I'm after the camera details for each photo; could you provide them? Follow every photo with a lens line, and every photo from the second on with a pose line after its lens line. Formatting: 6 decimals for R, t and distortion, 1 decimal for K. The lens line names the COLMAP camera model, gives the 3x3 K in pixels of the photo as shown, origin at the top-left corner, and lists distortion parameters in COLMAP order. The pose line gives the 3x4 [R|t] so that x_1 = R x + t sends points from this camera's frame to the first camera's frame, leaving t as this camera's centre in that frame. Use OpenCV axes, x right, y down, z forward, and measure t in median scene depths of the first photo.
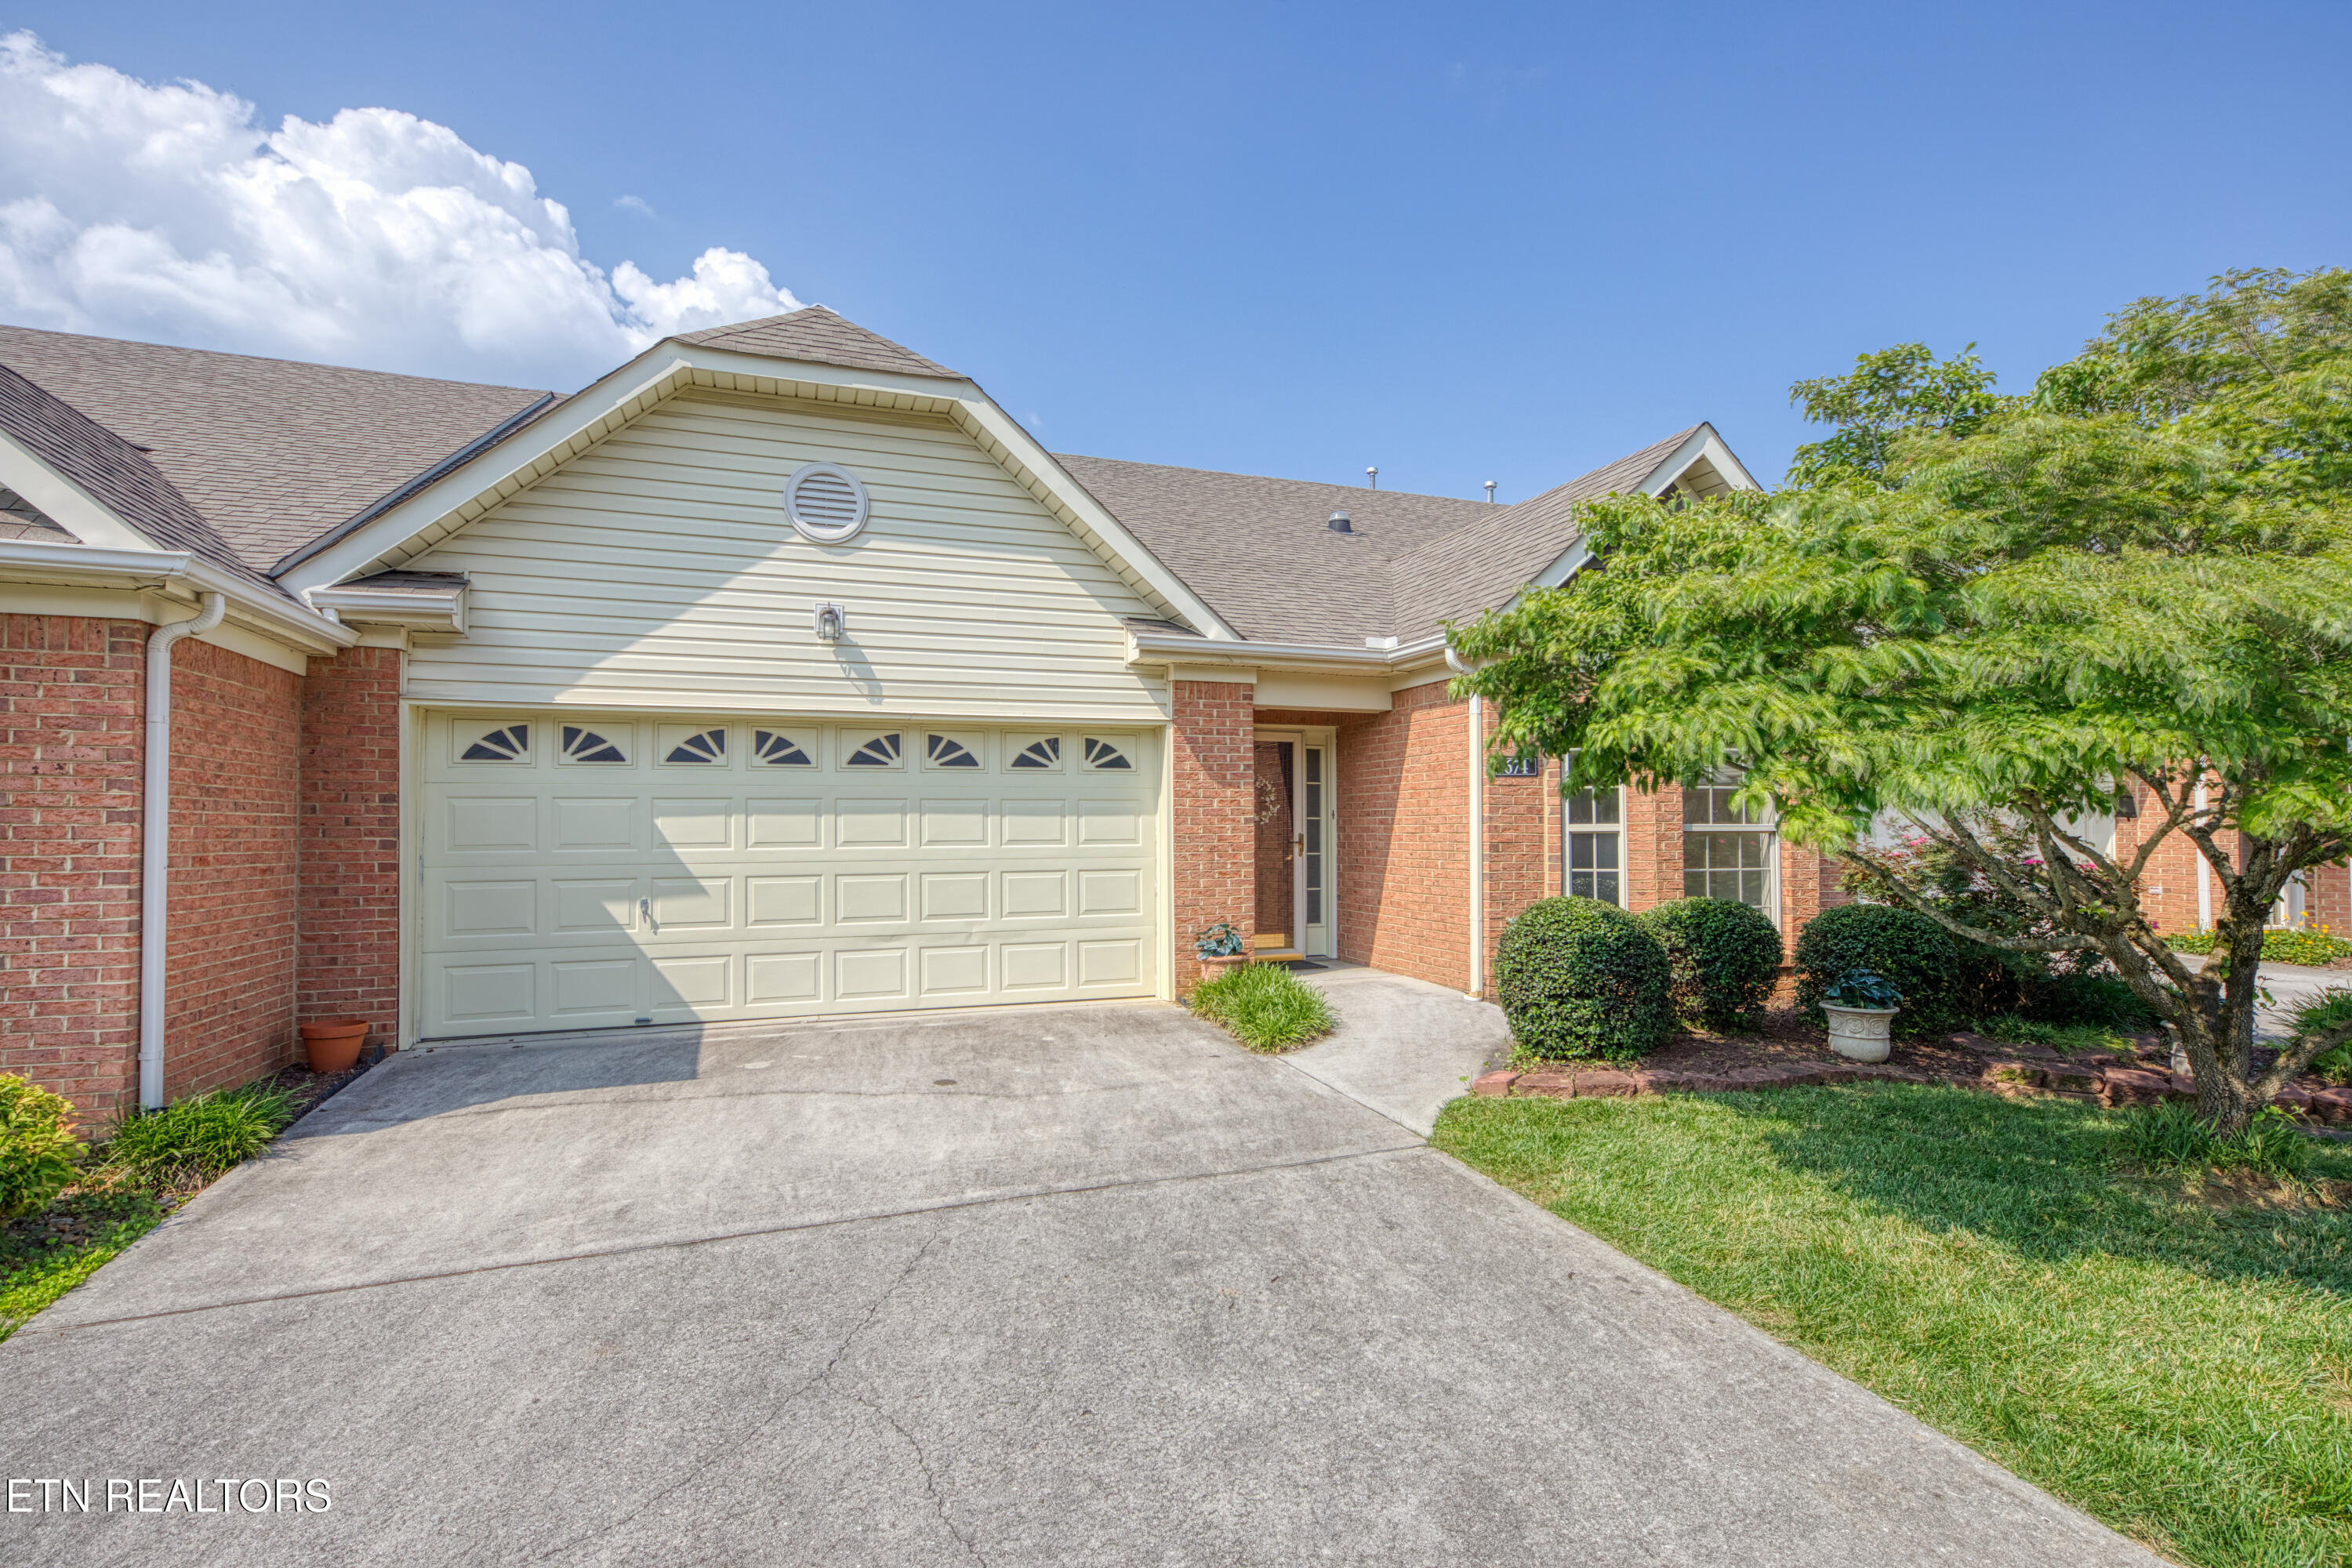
lens RADIAL K [[1149.0, 0, 1181.2], [0, 1149.0, 787.9], [0, 0, 1]] dist [0.015718, -0.003508]
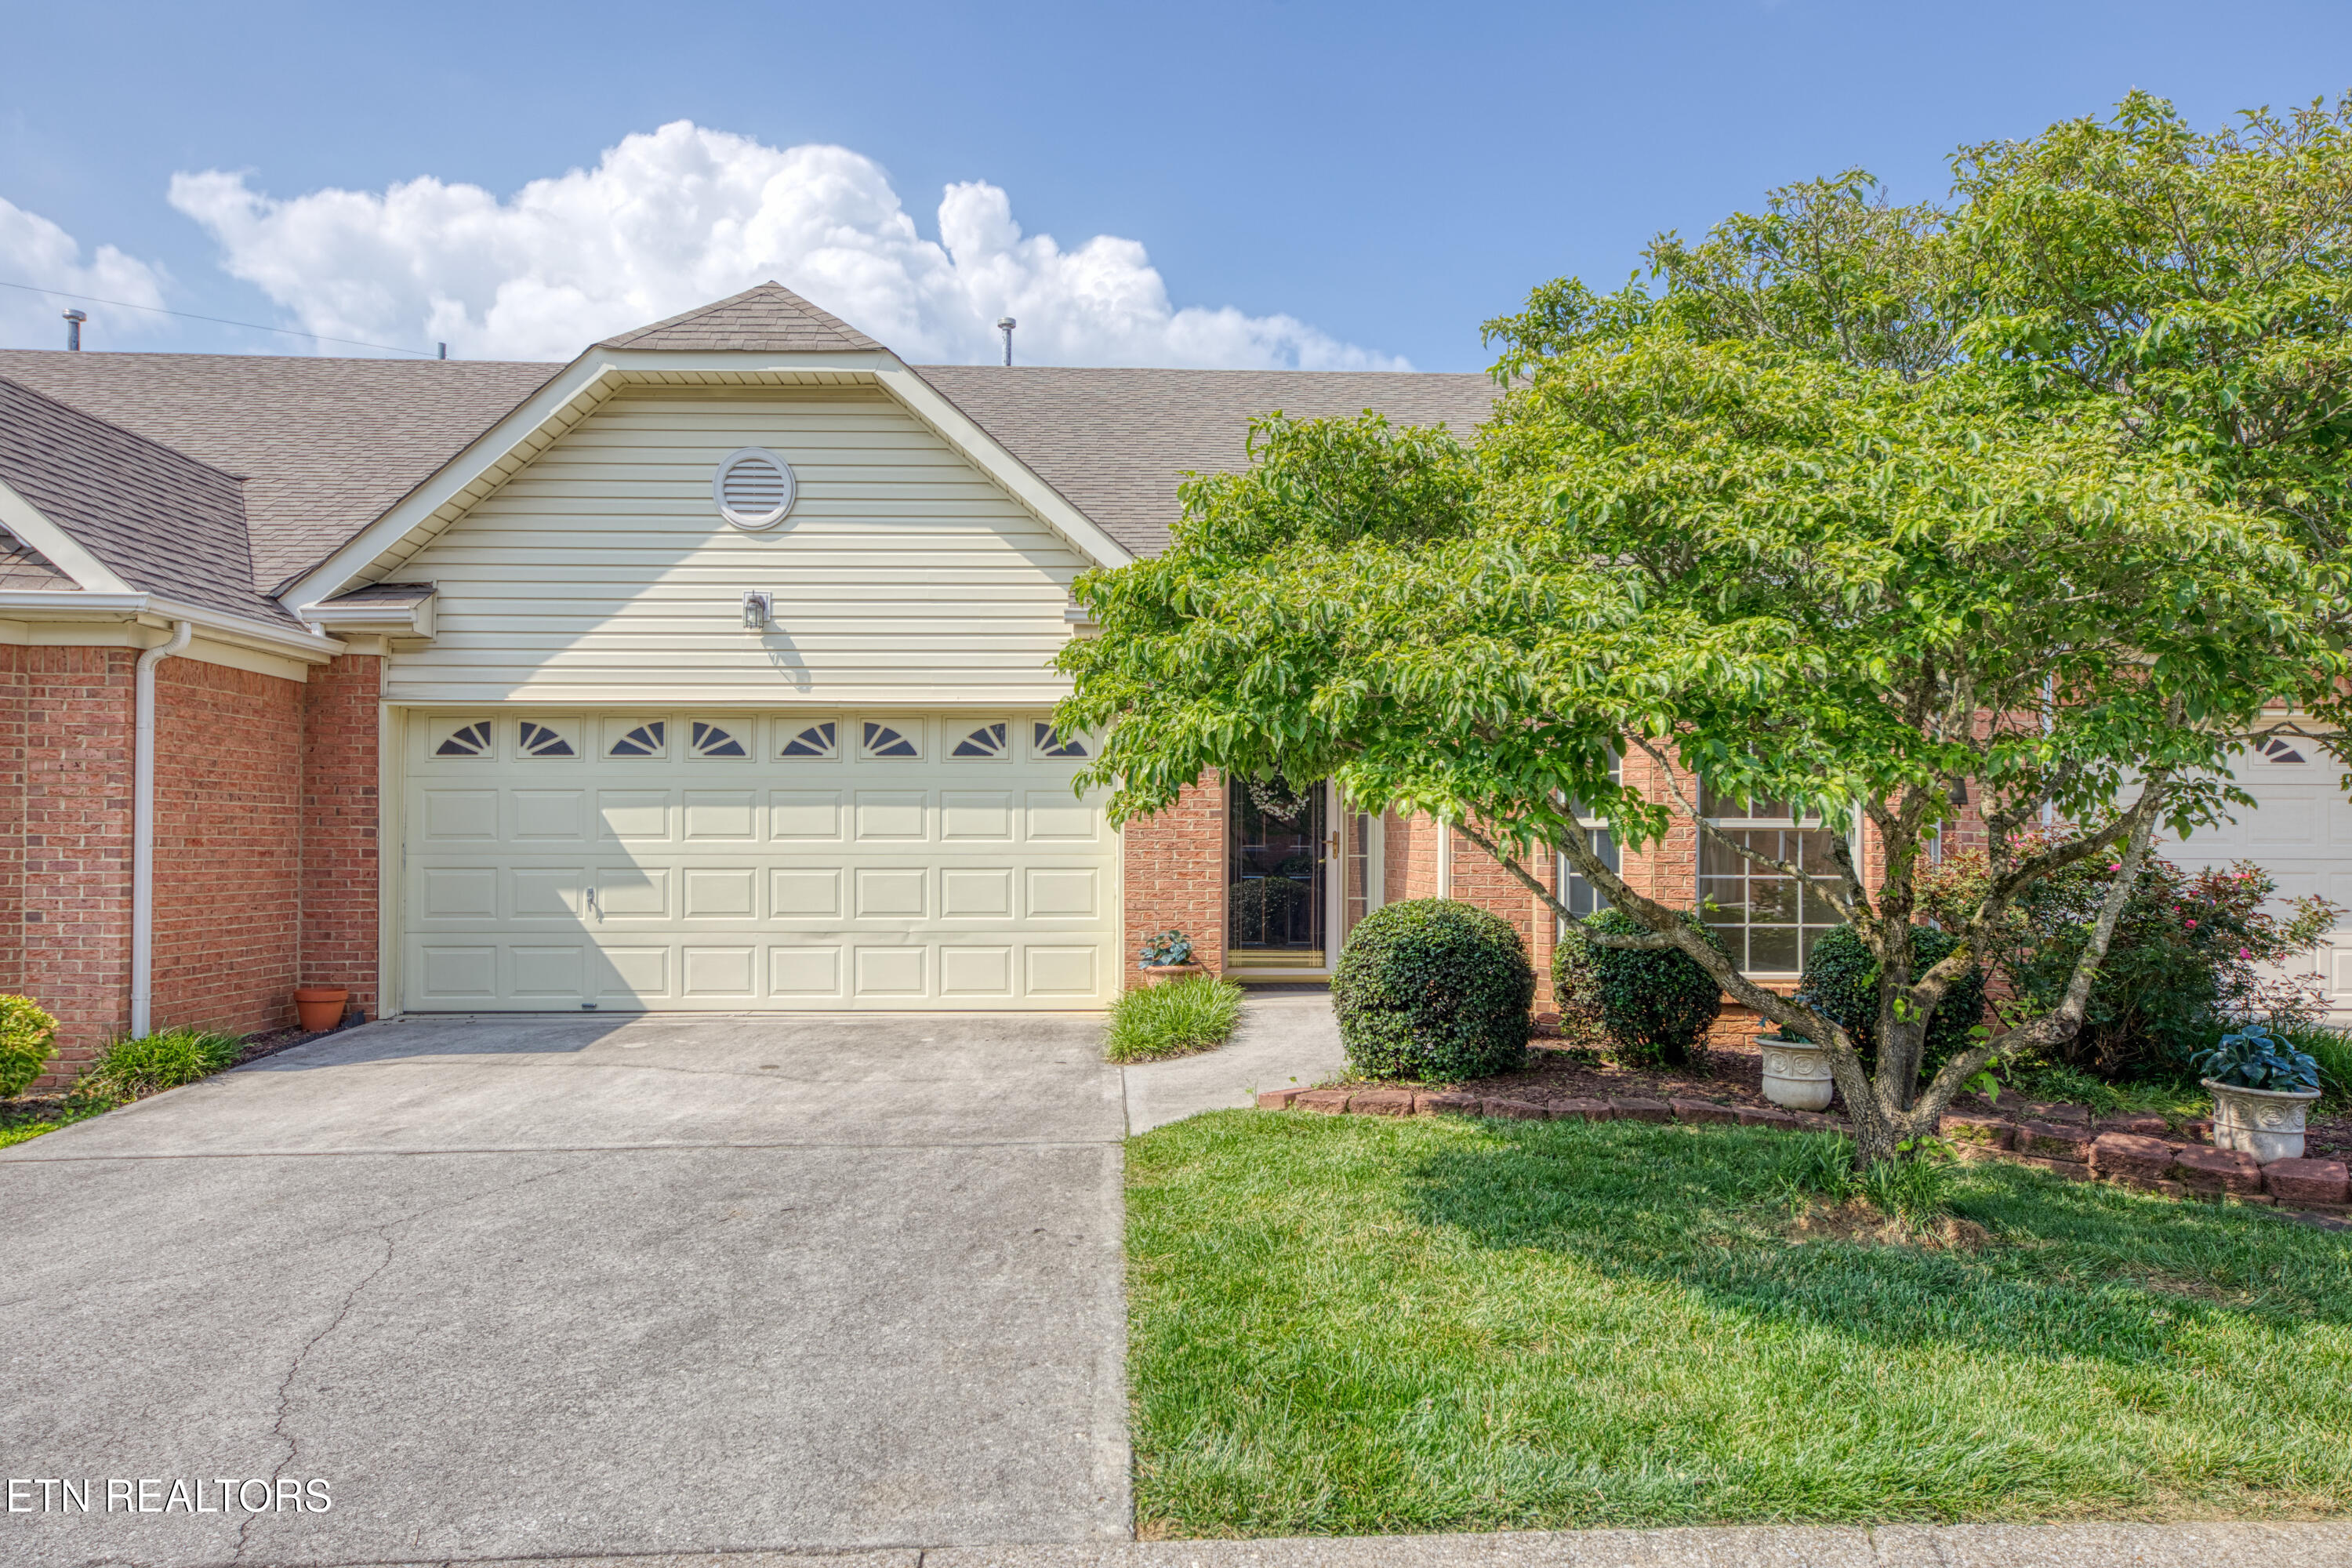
lens RADIAL K [[1608.9, 0, 1175.5], [0, 1608.9, 790.0], [0, 0, 1]] dist [0.011758, 0.014708]
pose [[0.945219, -0.004238, -0.326410, 0.503267], [0.005618, 0.999979, 0.003285, 0.006944], [0.326389, -0.004939, 0.945223, -0.191686]]
